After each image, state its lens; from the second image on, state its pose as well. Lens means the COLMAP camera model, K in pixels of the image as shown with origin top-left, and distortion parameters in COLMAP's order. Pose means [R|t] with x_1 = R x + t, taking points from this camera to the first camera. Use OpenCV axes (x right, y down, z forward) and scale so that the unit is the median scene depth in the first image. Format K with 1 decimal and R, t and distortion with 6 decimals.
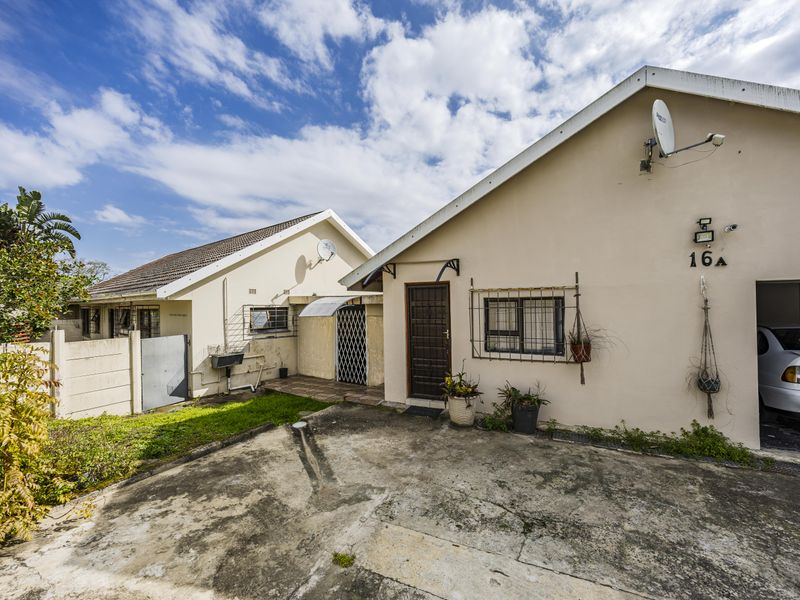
lens RADIAL K [[419.6, 0, 399.6], [0, 419.6, 289.1], [0, 0, 1]] dist [0.001063, -0.001098]
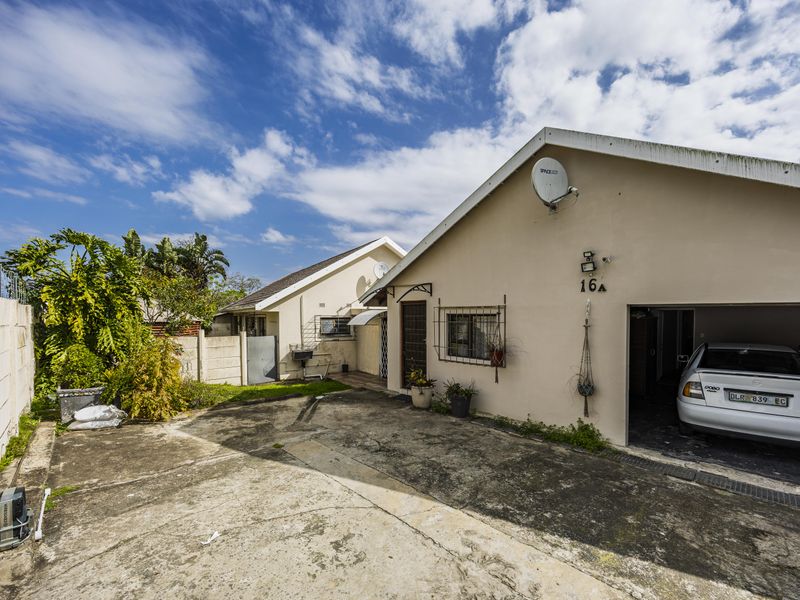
lens RADIAL K [[549.1, 0, 400.0], [0, 549.1, 300.0], [0, 0, 1]] dist [0.002472, -0.002581]
pose [[0.894376, 0.006044, -0.447274, 0.328421], [0.001126, 0.999875, 0.015763, -0.019302], [0.447314, -0.014602, 0.894258, -0.225869]]
